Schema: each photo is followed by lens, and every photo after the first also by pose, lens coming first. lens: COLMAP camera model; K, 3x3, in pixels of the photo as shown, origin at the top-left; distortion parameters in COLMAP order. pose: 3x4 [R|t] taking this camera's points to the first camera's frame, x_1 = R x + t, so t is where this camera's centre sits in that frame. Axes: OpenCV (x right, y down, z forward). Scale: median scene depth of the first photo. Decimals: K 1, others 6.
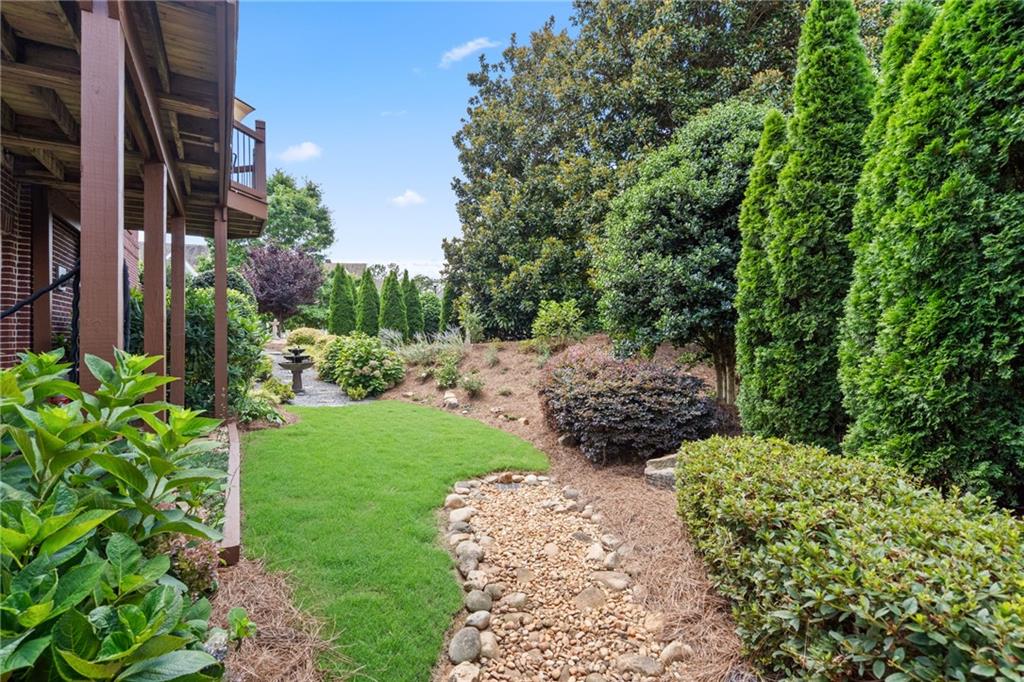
lens RADIAL K [[478.9, 0, 511.8], [0, 478.9, 342.6], [0, 0, 1]] dist [-0.000880, 0.000173]
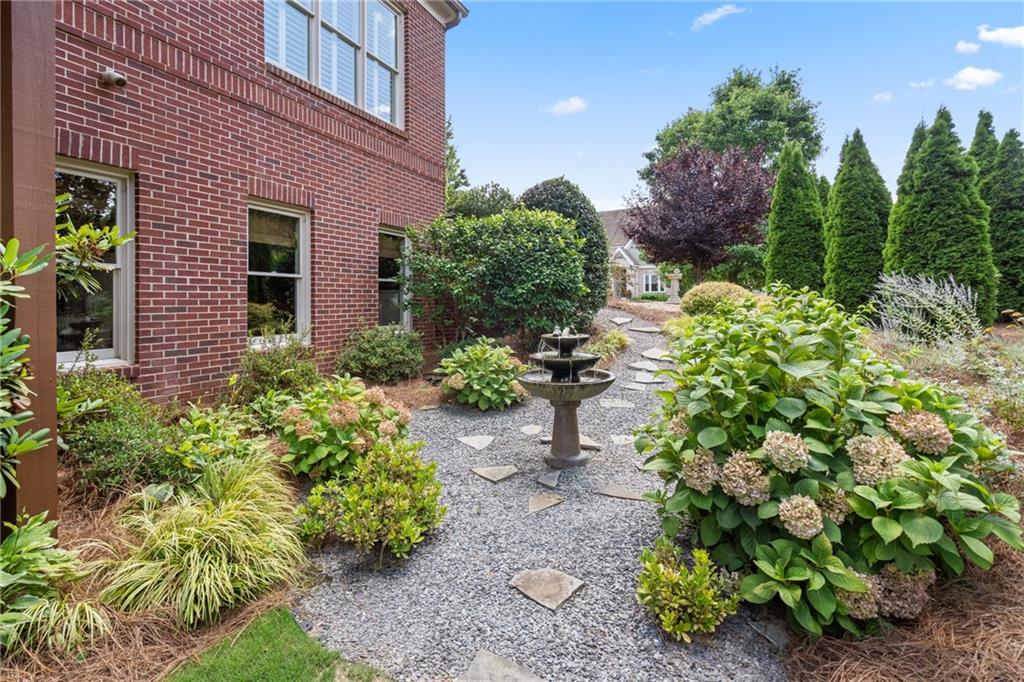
lens RADIAL K [[469.1, 0, 511.7], [0, 469.1, 300.9], [0, 0, 1]] dist [-0.001382, -0.000305]
pose [[0.554773, 0.010614, -0.831934, -0.148277], [-0.015591, 0.999876, 0.002359, -0.009195], [0.831855, 0.011662, 0.554870, 0.609562]]
